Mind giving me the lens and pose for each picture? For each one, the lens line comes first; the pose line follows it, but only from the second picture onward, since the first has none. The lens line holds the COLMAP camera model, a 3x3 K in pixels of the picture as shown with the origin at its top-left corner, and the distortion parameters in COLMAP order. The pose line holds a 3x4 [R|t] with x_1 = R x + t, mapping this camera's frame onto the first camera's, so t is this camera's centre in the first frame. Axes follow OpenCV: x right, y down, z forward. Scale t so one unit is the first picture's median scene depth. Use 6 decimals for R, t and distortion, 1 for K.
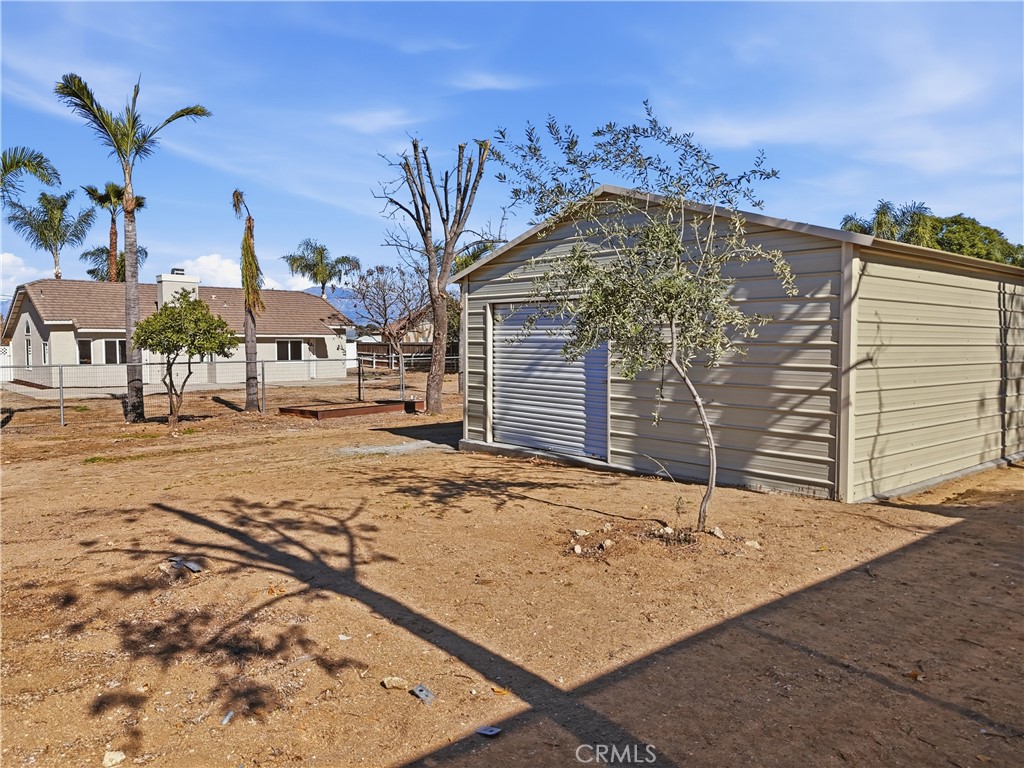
lens RADIAL K [[752.2, 0, 512.0], [0, 752.2, 384.0], [0, 0, 1]] dist [0.111940, -0.152264]
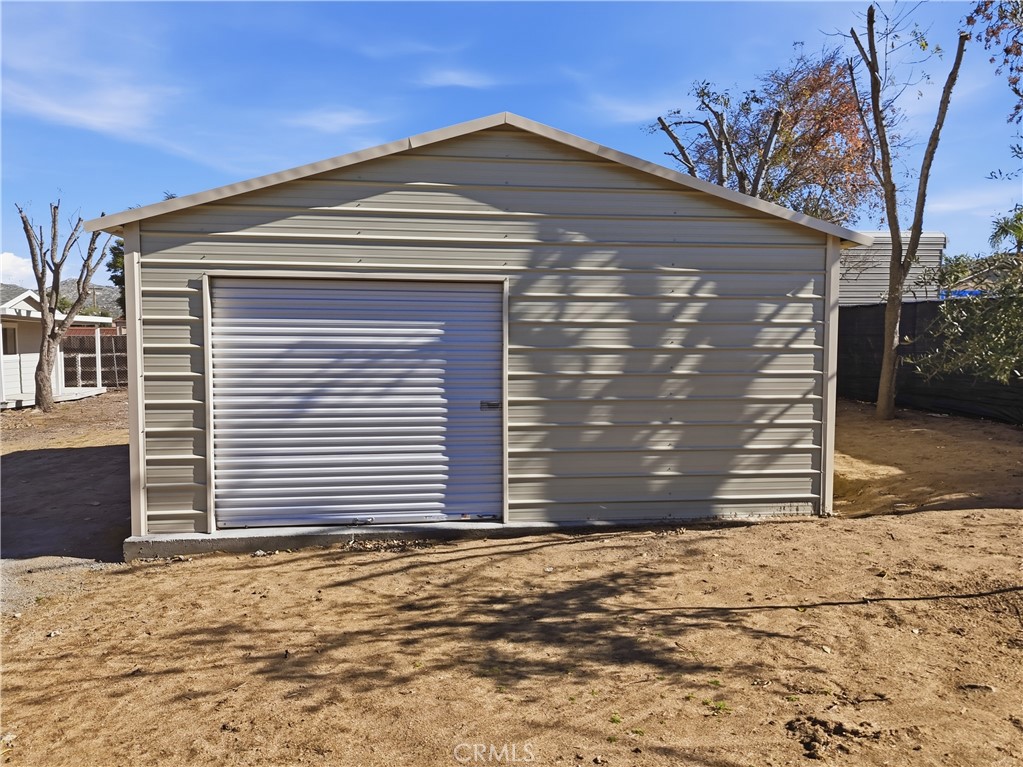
lens RADIAL K [[751.5, 0, 511.5], [0, 751.5, 383.5], [0, 0, 1]] dist [0.111940, -0.152264]
pose [[0.552433, -0.048698, 0.832133, -0.436774], [0.049582, 0.998444, 0.025514, -0.039498], [-0.832081, 0.027164, 0.553988, 0.613478]]
